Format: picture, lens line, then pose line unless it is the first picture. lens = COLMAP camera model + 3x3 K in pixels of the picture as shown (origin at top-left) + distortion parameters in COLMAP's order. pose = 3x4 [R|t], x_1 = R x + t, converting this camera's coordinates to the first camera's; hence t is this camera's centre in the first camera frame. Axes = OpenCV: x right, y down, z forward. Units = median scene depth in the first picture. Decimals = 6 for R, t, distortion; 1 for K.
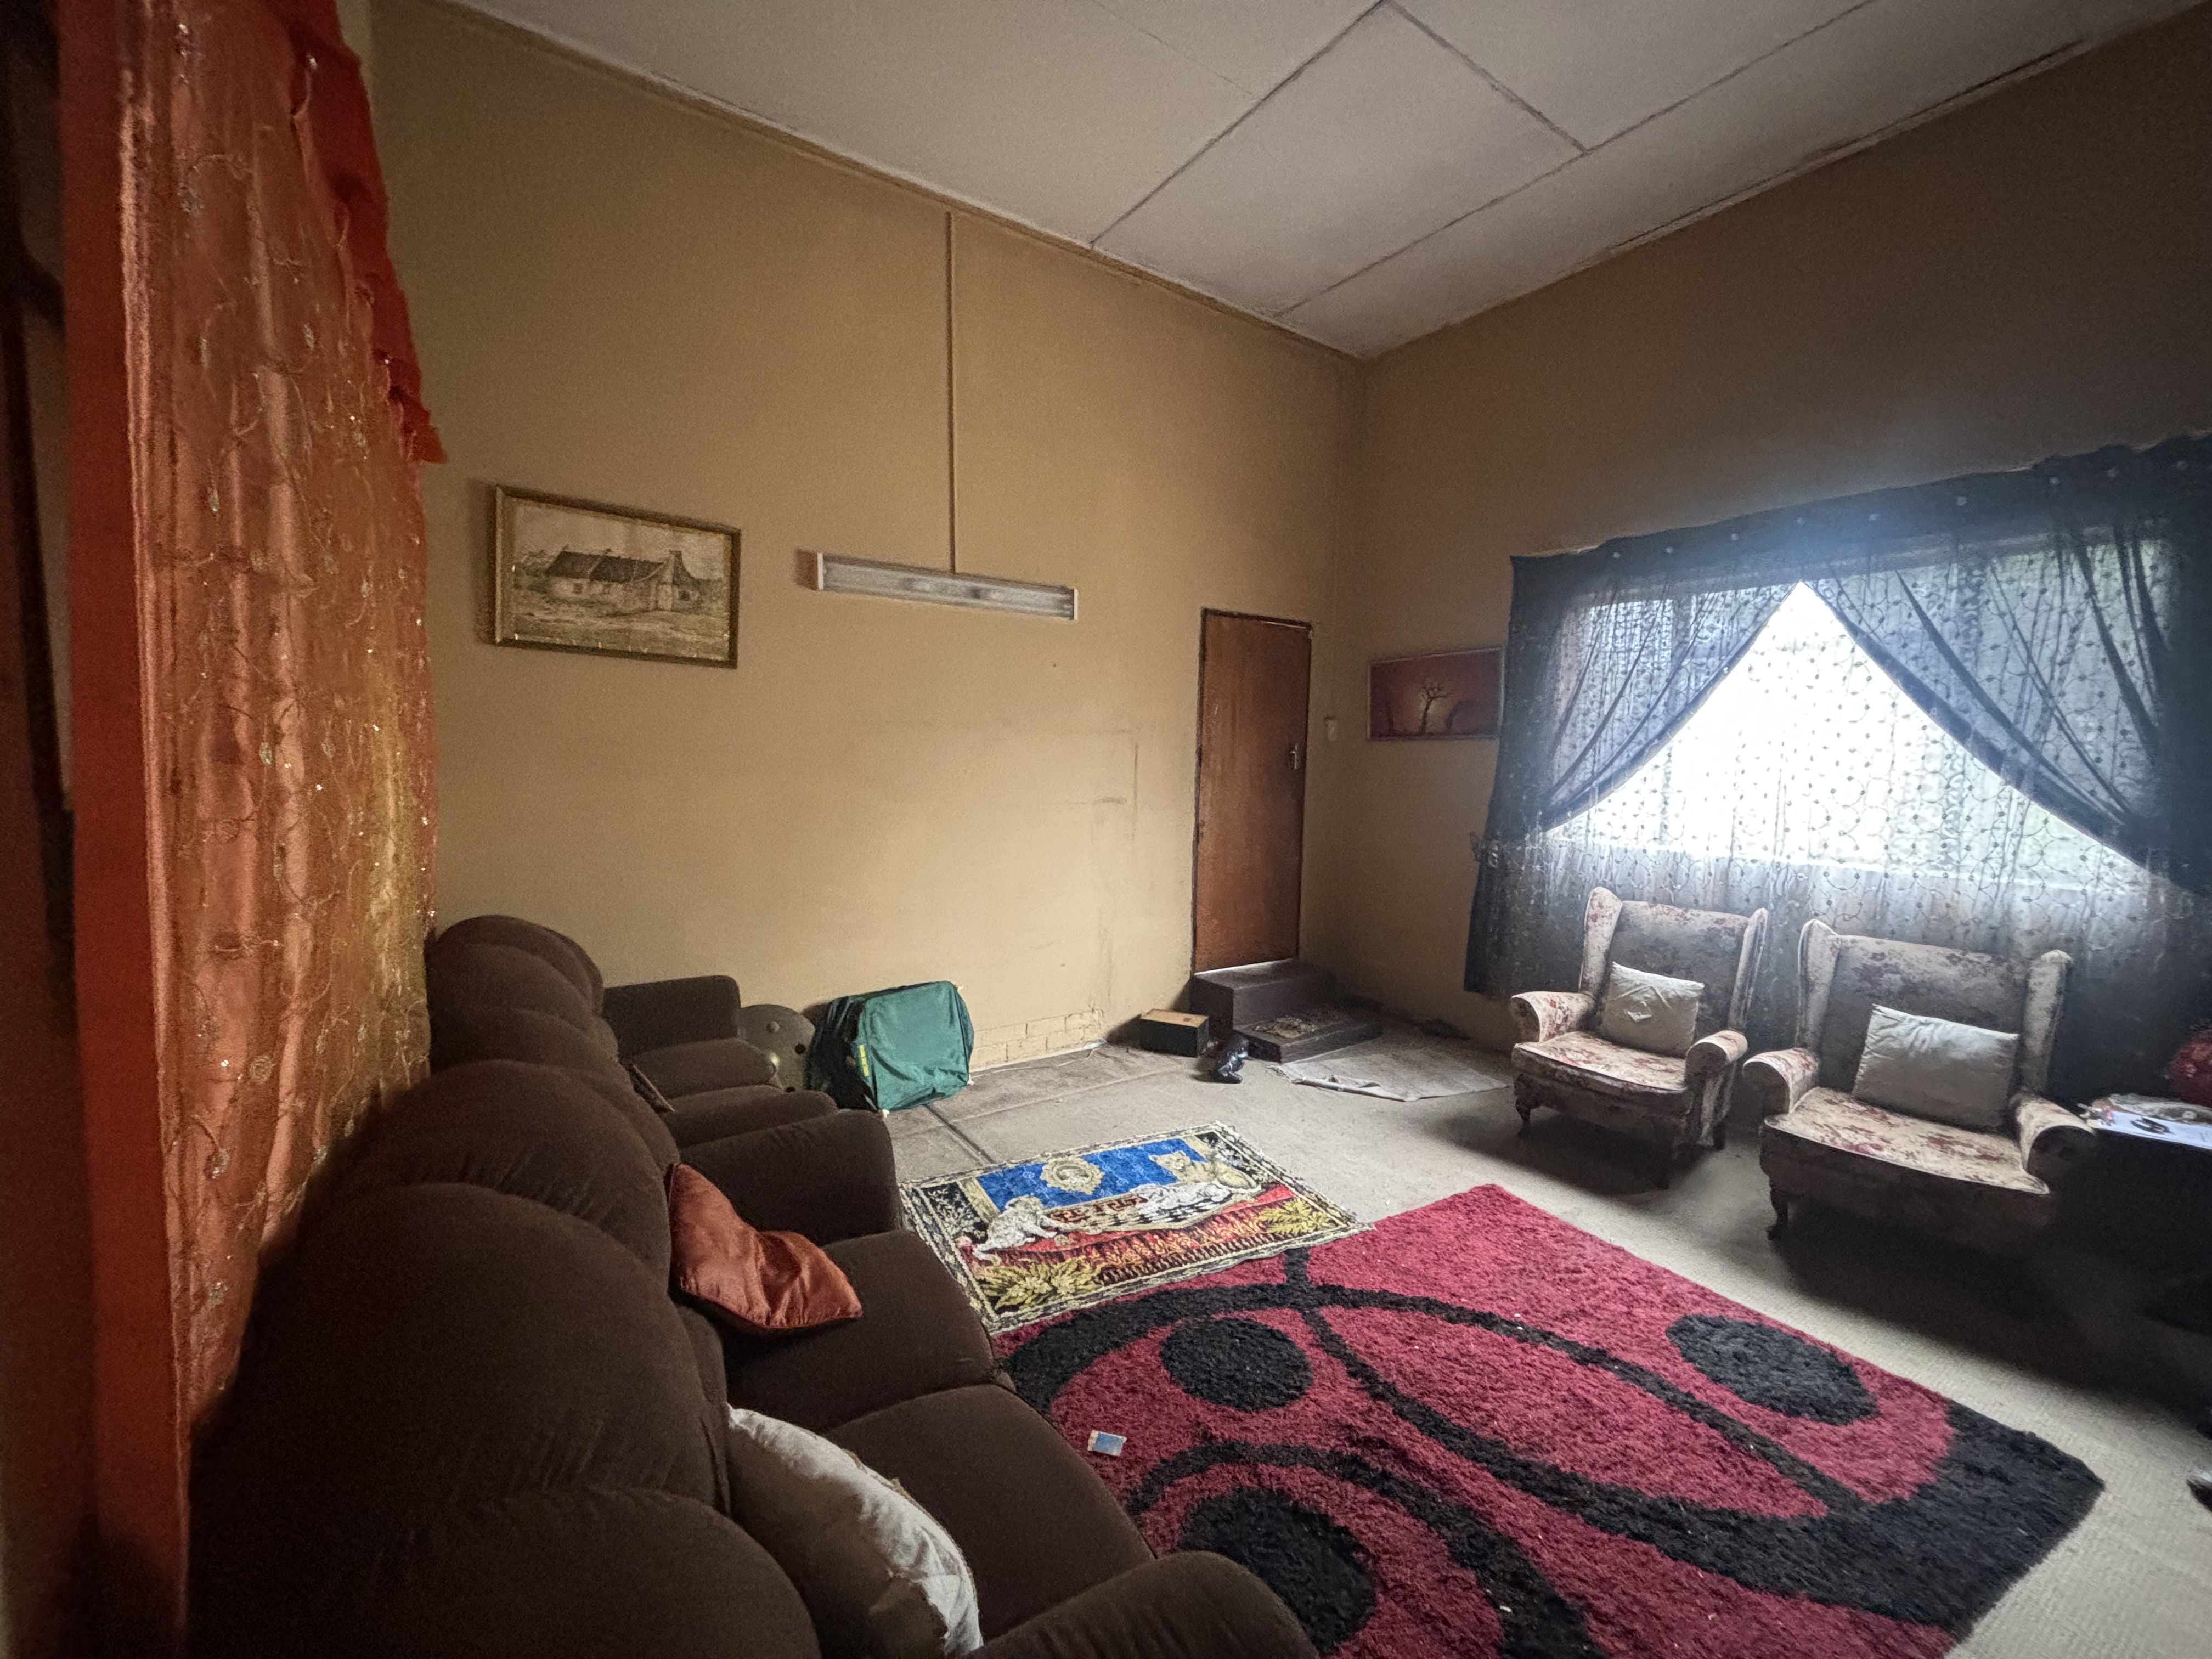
lens RADIAL K [[893.7, 0, 1104.3], [0, 893.7, 818.4], [0, 0, 1]] dist [0.000383, 0.000807]
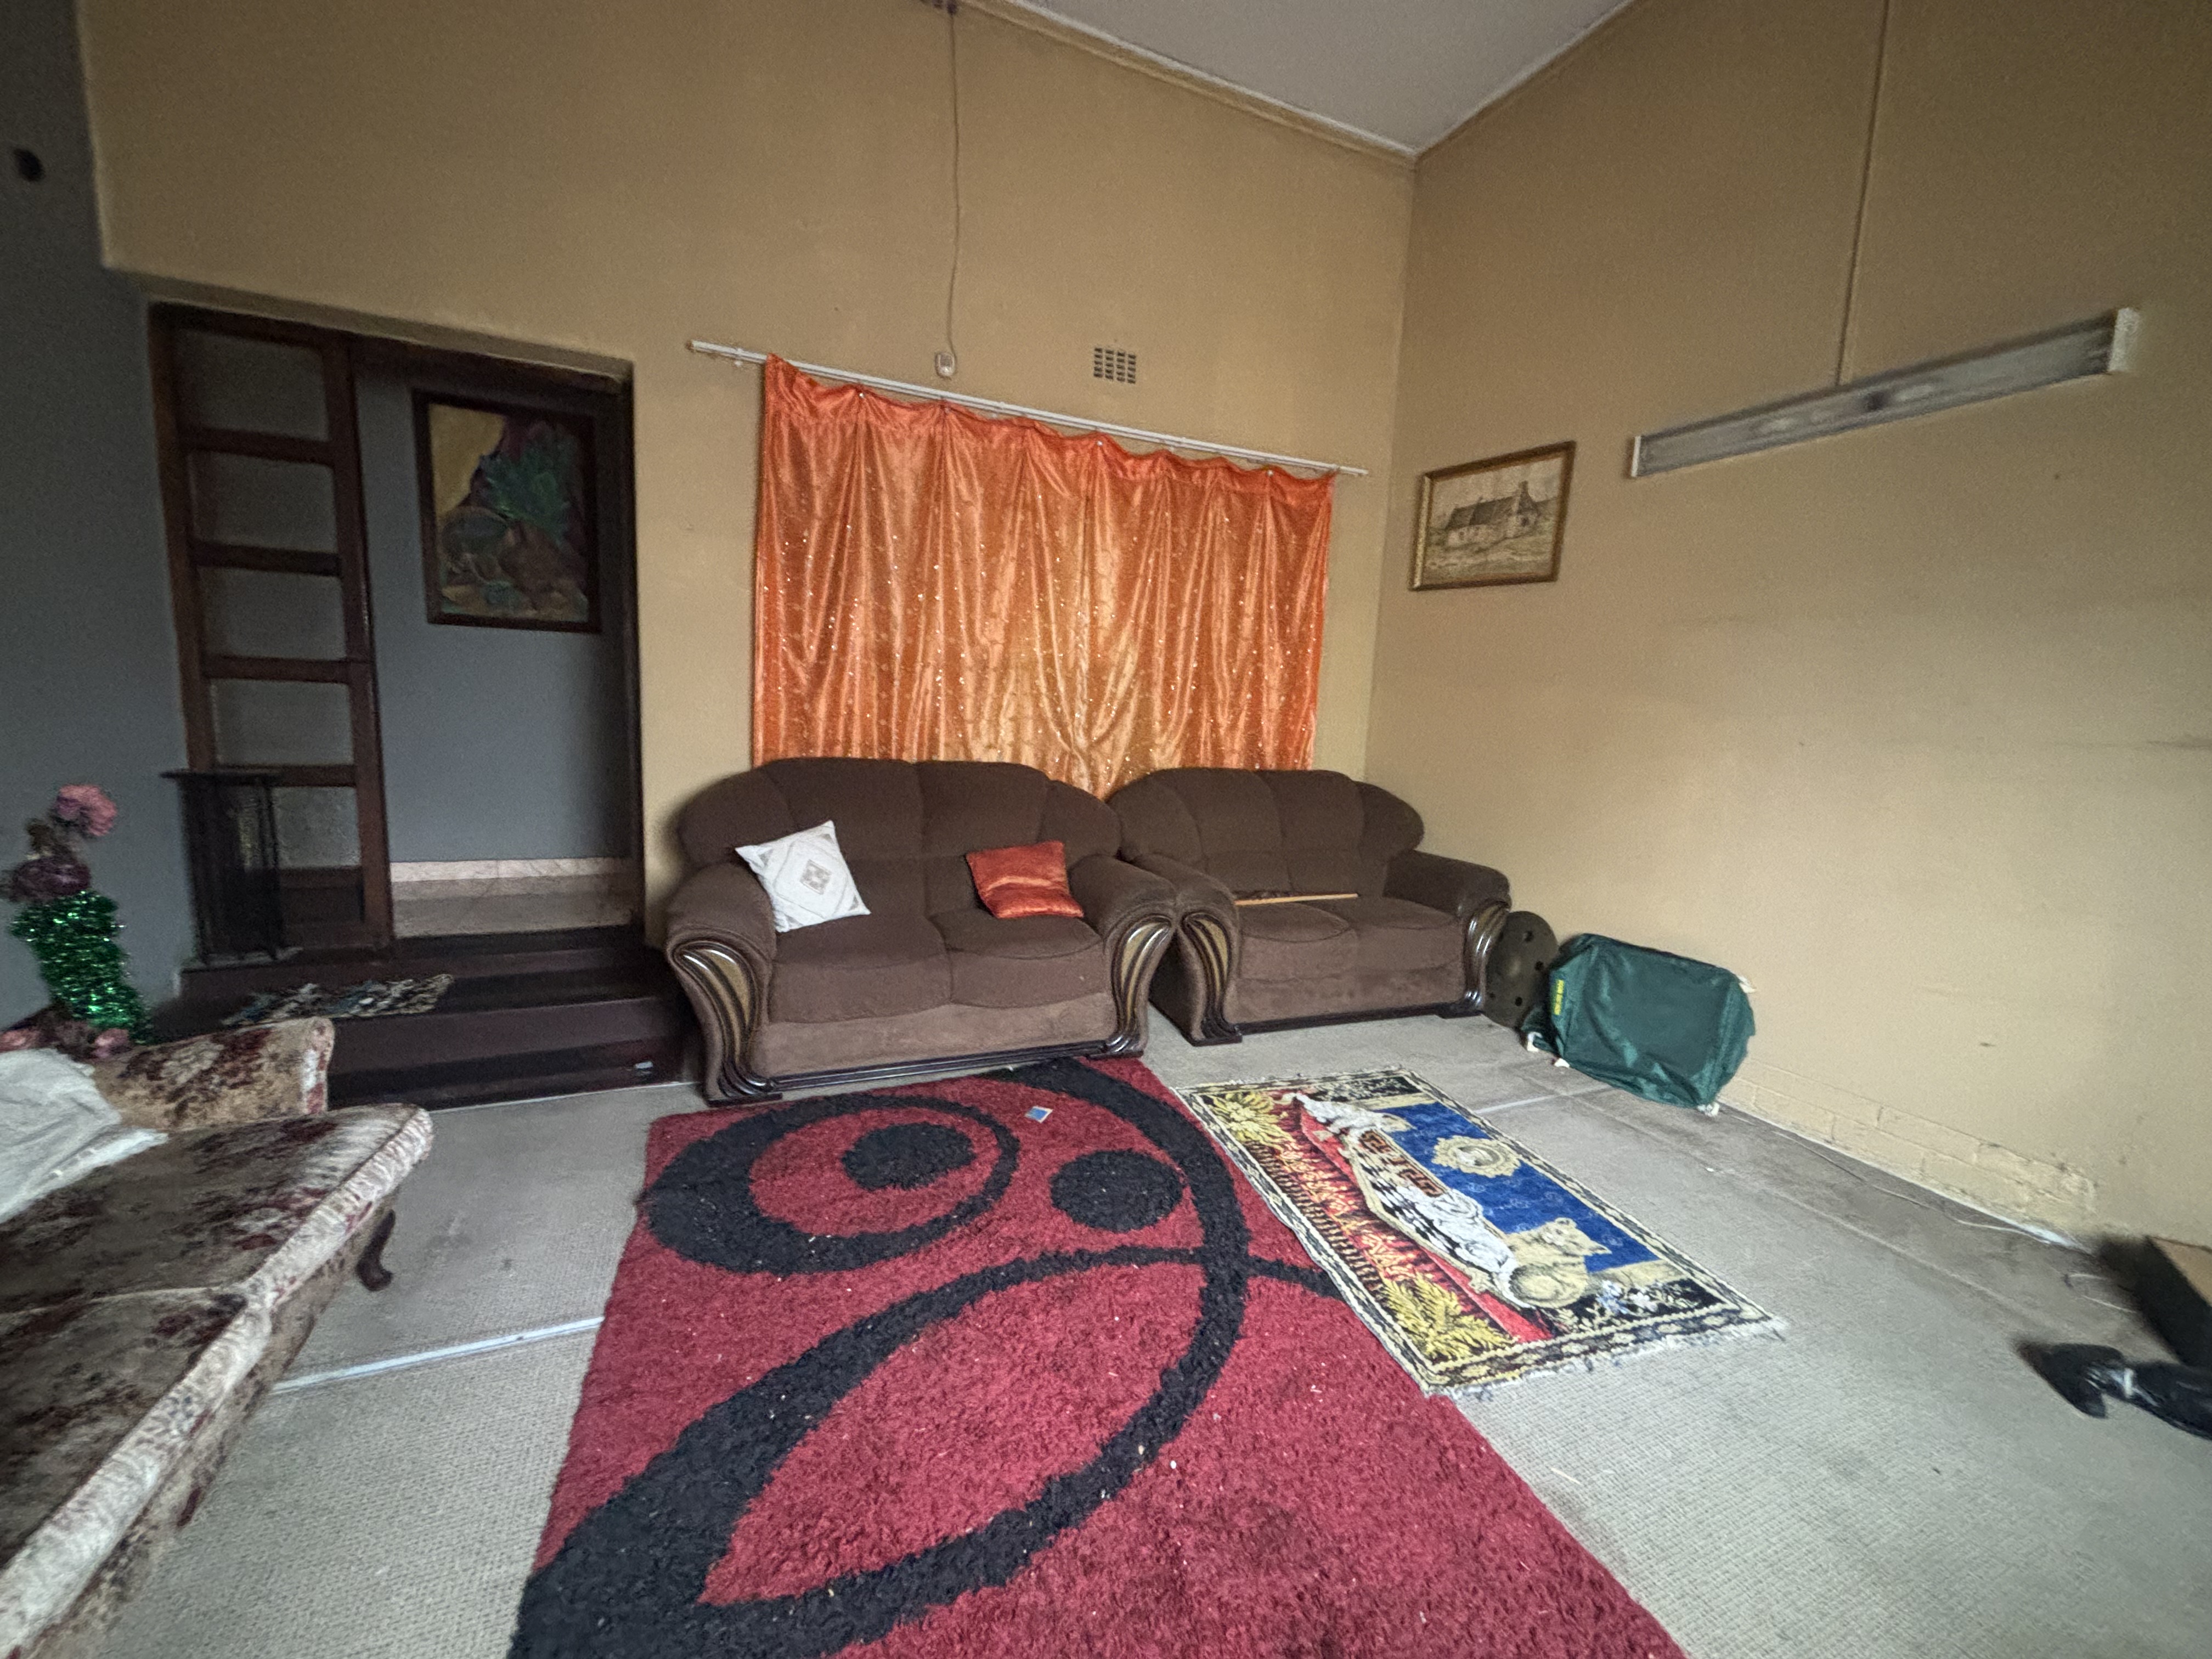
lens RADIAL K [[893.7, 0, 1104.3], [0, 893.7, 818.4], [0, 0, 1]] dist [0.000383, 0.000807]
pose [[-0.154757, 0.106567, -0.982188, 0.782820], [-0.130338, 0.983273, 0.127221, 0.041346], [0.979317, 0.147705, -0.138279, 0.745752]]
